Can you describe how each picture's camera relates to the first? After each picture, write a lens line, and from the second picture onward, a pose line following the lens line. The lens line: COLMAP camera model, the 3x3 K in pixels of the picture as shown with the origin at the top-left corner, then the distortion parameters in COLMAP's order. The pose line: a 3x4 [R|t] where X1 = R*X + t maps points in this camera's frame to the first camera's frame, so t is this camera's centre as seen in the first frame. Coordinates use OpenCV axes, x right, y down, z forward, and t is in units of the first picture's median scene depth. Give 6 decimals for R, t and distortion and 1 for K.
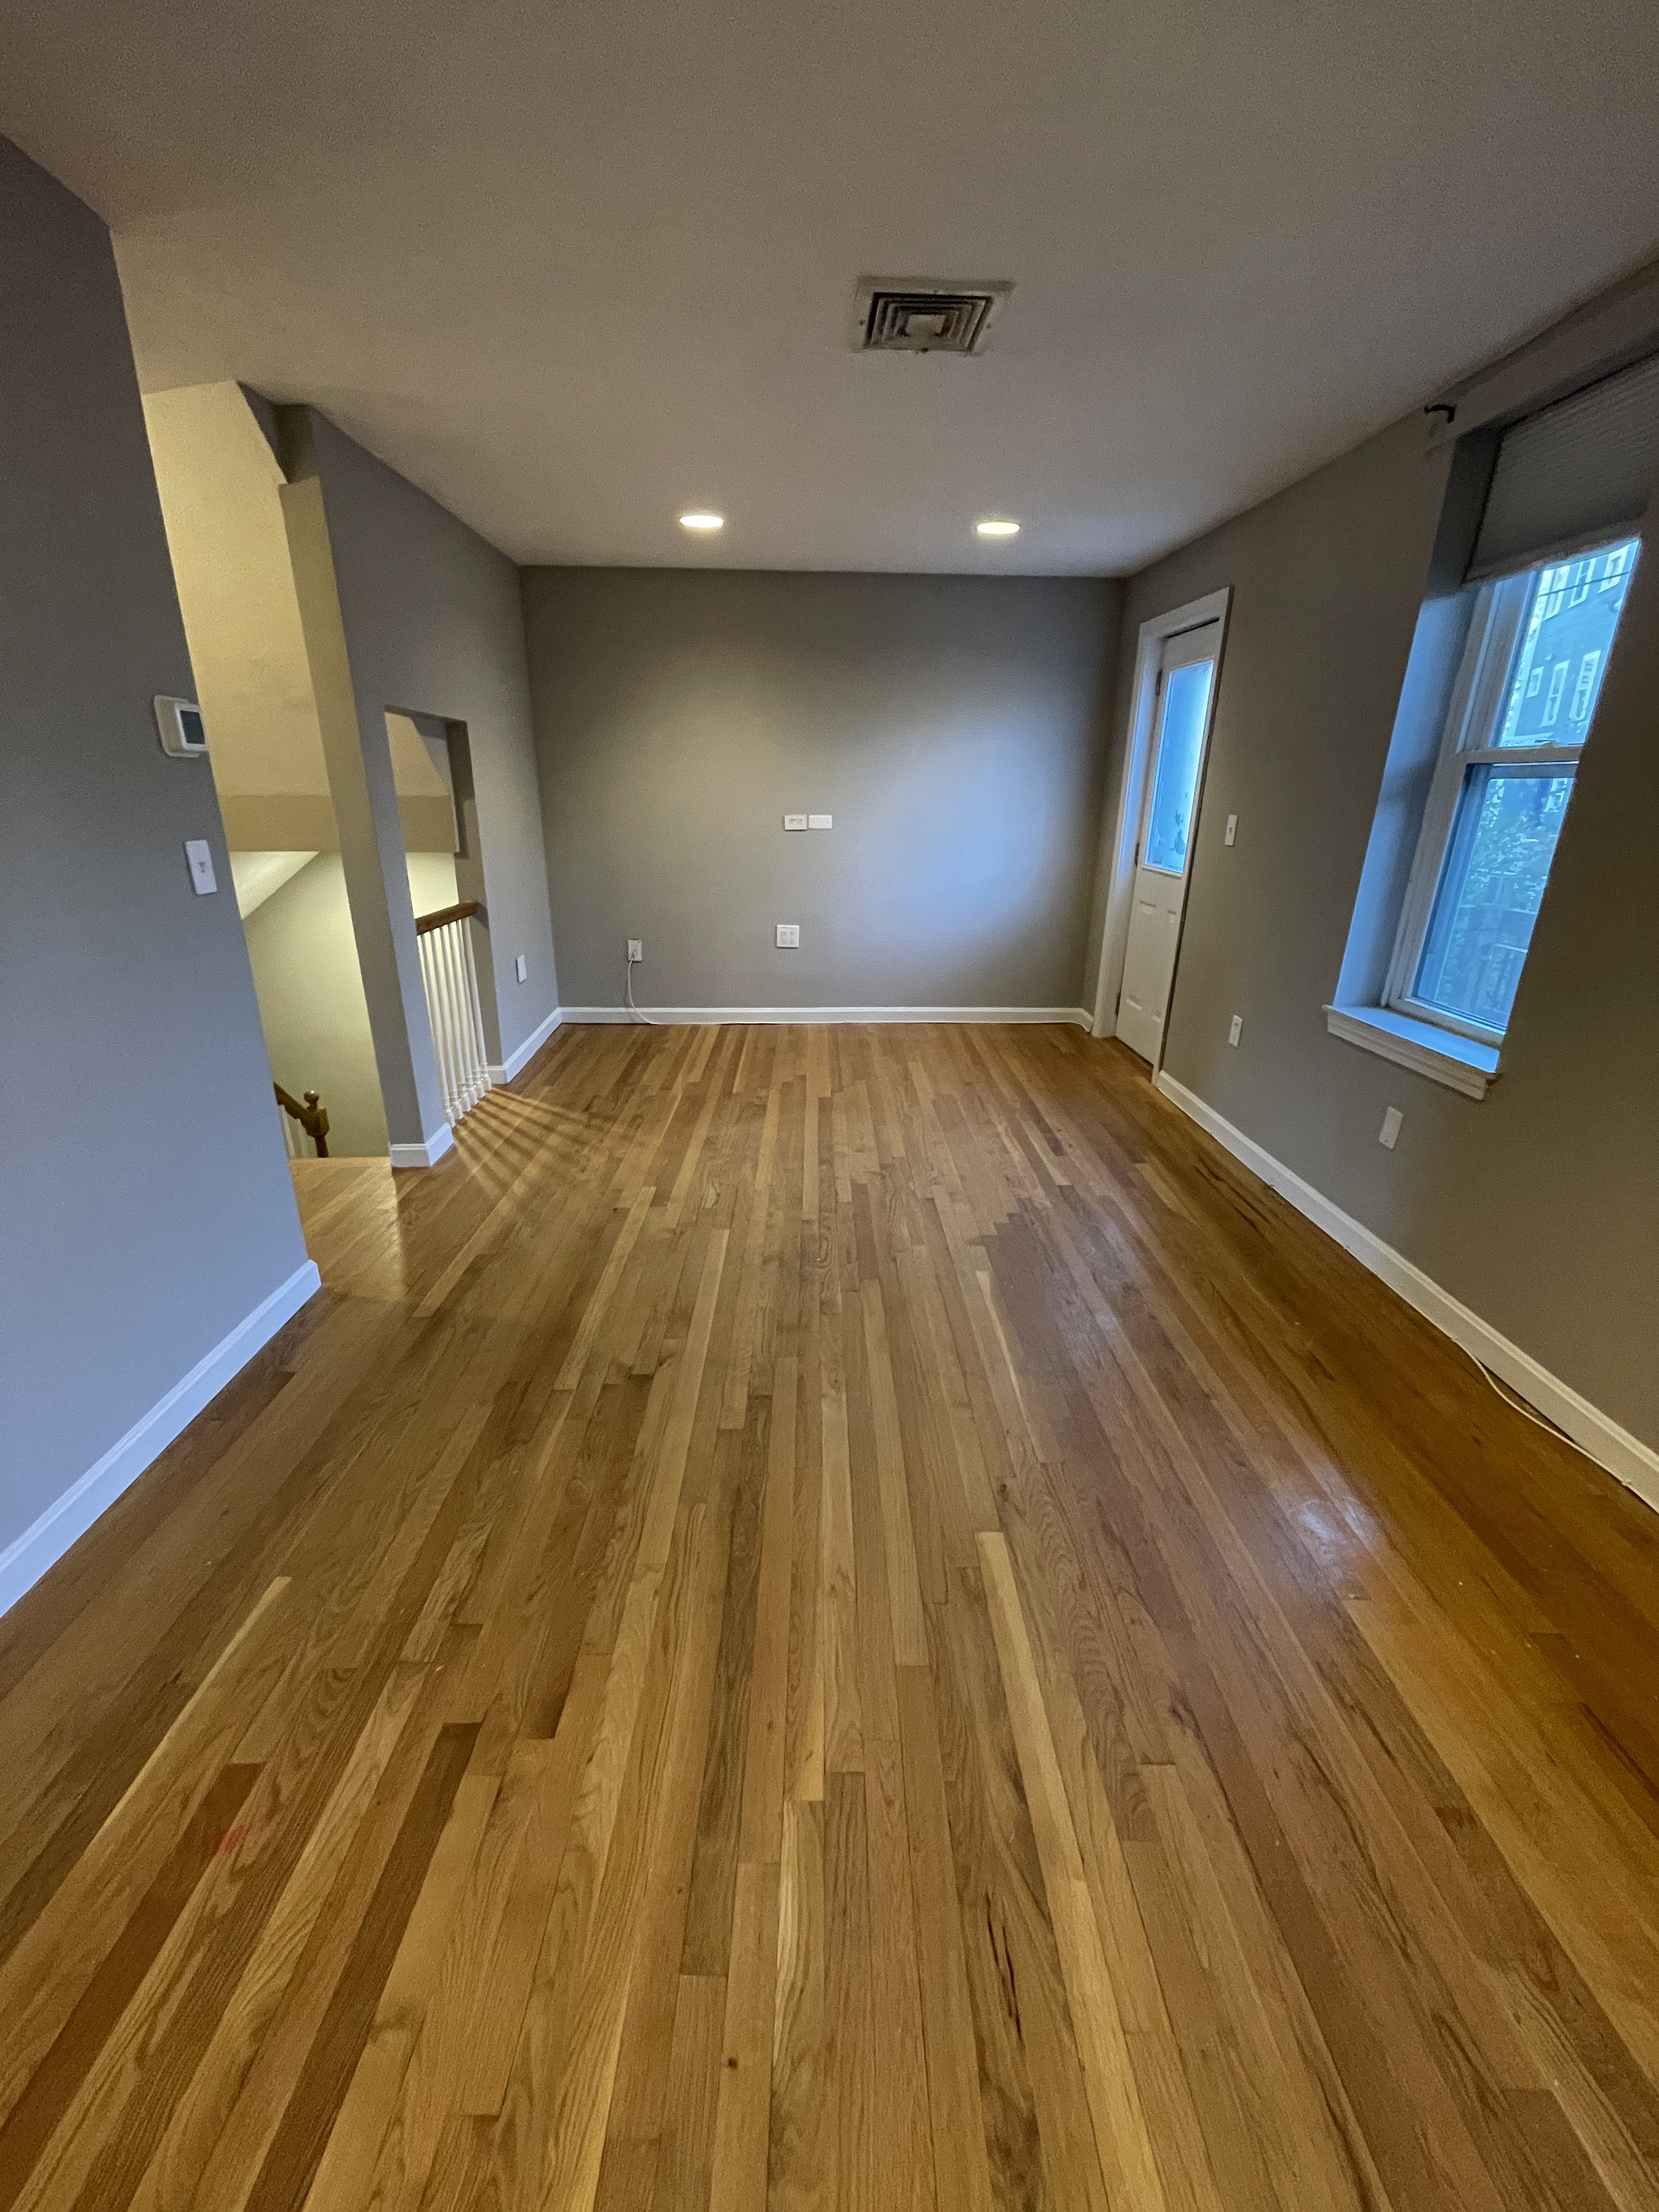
lens RADIAL K [[890.9, 0, 828.9], [0, 890.9, 1102.1], [0, 0, 1]] dist [-0.000610, -0.001166]
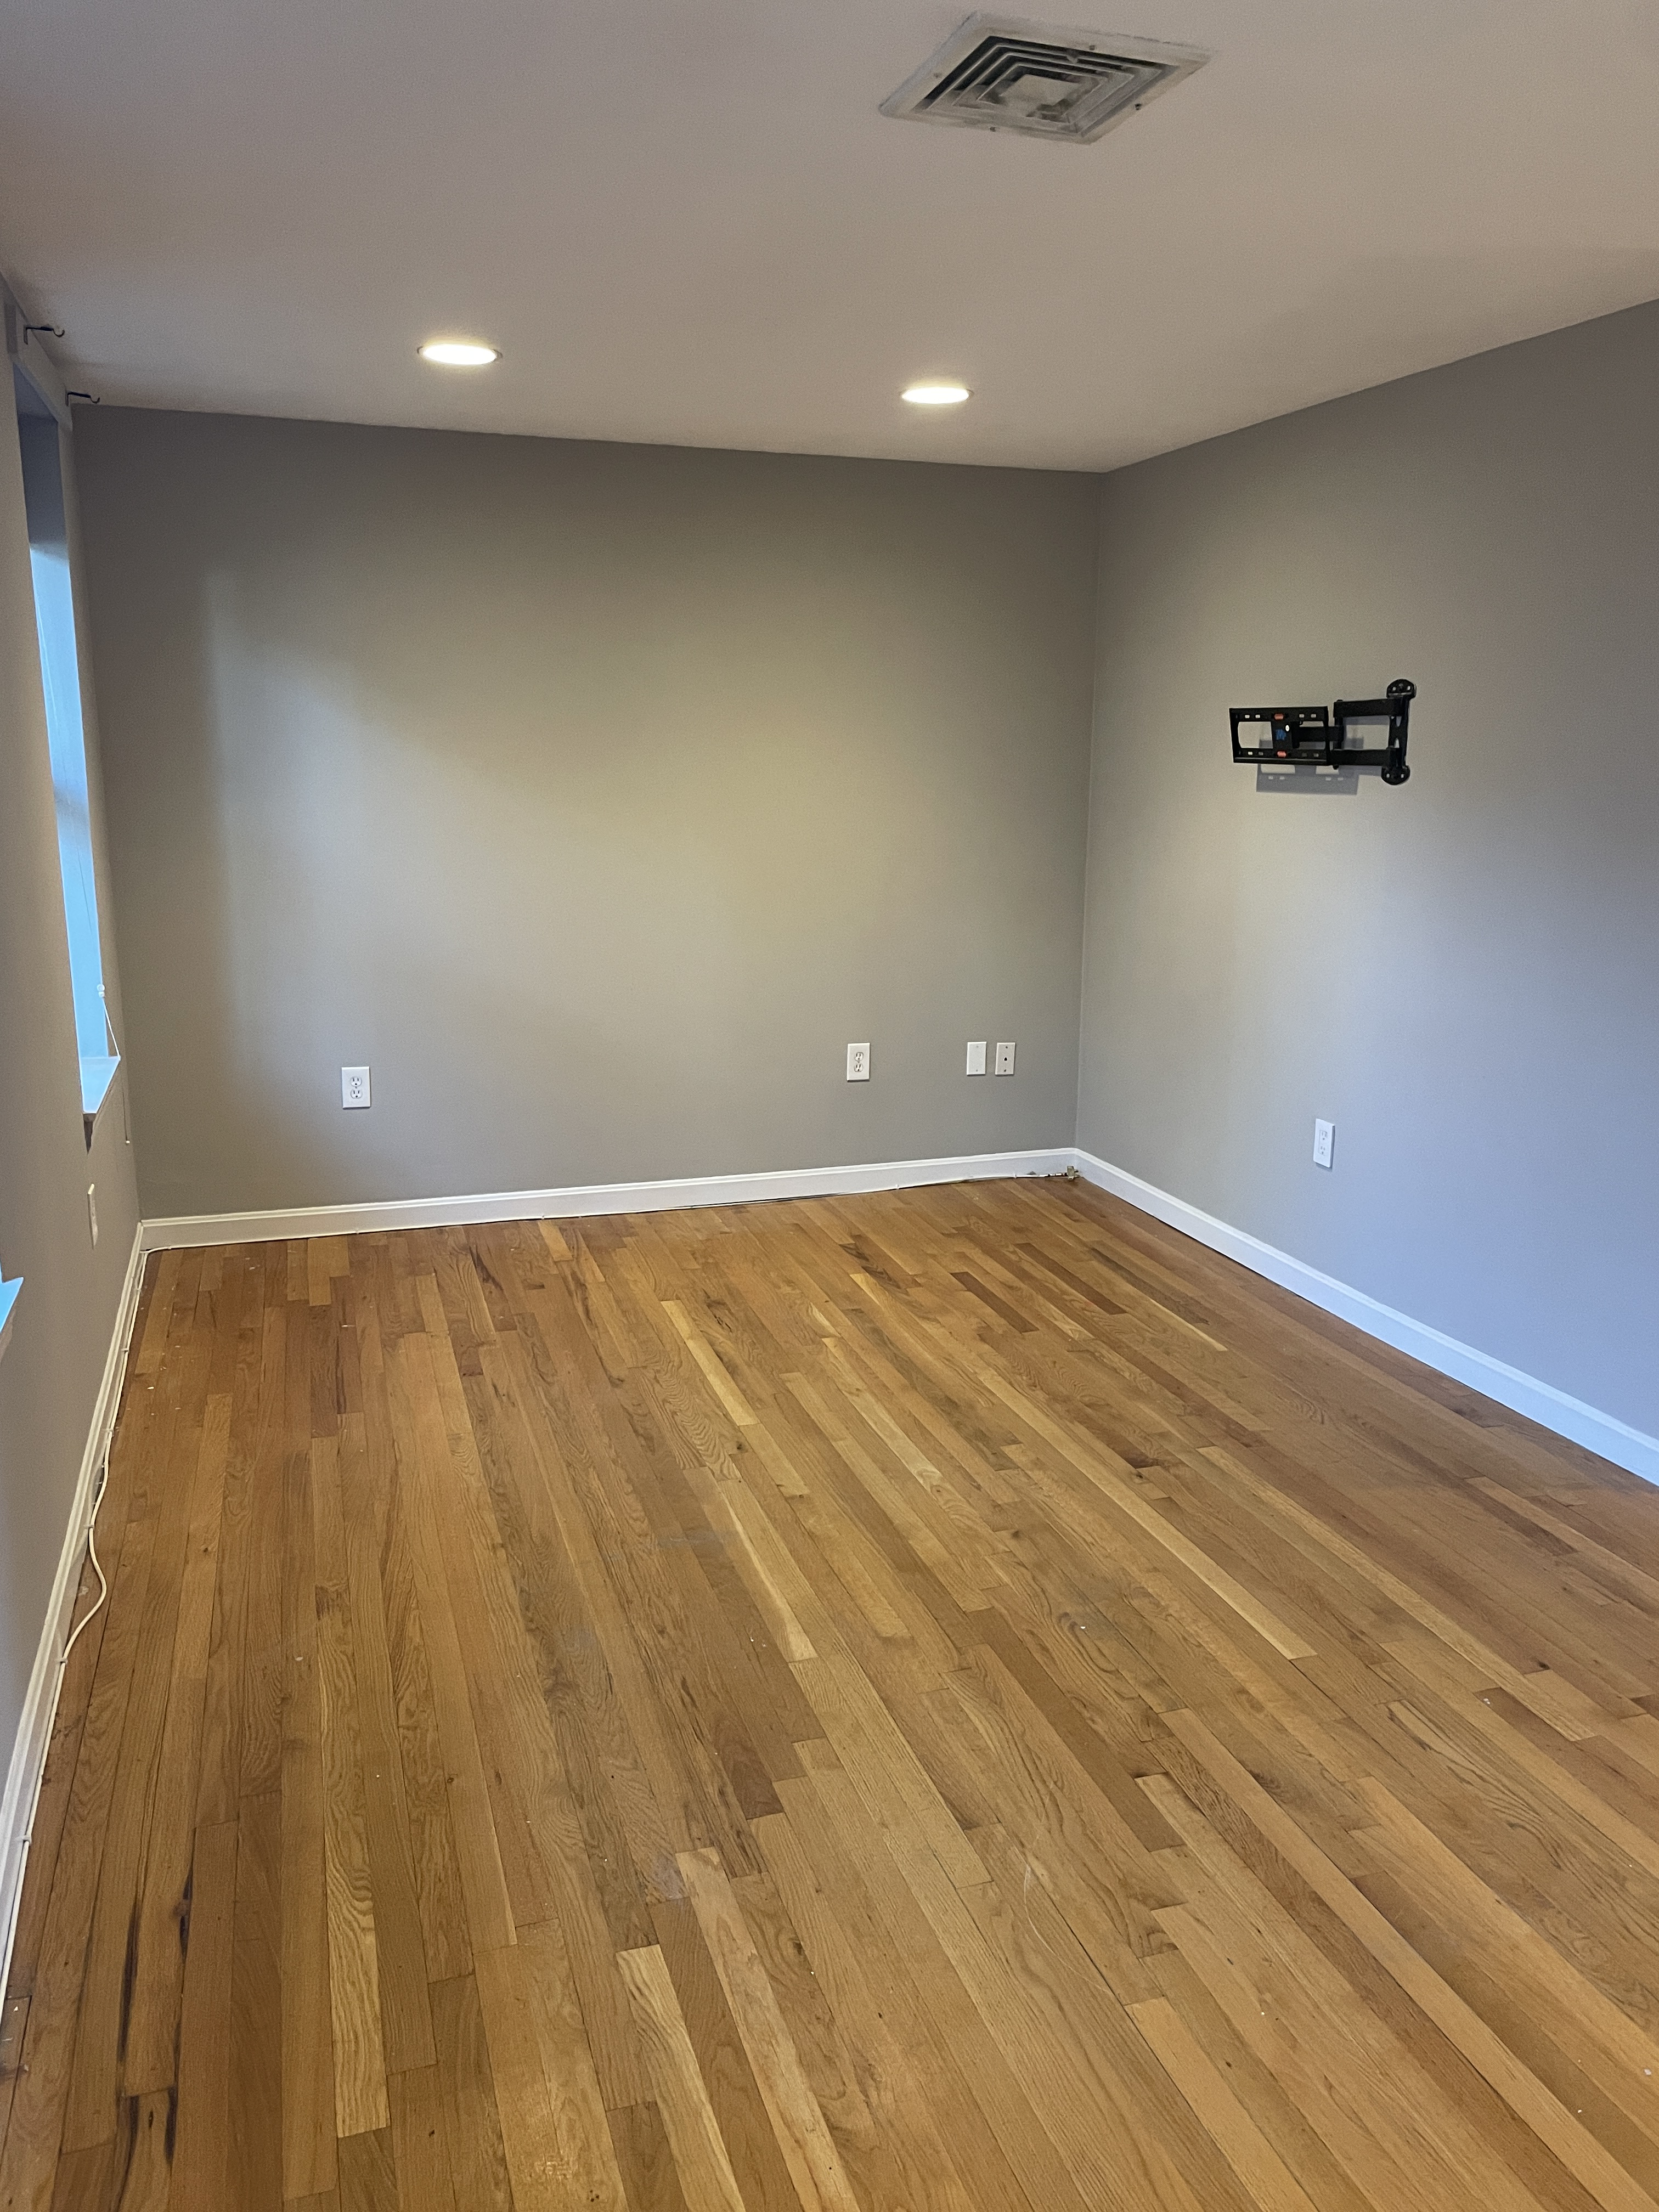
lens RADIAL K [[1675.8, 0, 830.7], [0, 1675.8, 1112.8], [0, 0, 1]] dist [0.077826, -0.104382]
pose [[-0.957202, 0.044609, -0.285962, 0.433126], [-0.110813, 0.856273, 0.504497, -0.628983], [0.267367, 0.514594, -0.814683, 1.641866]]
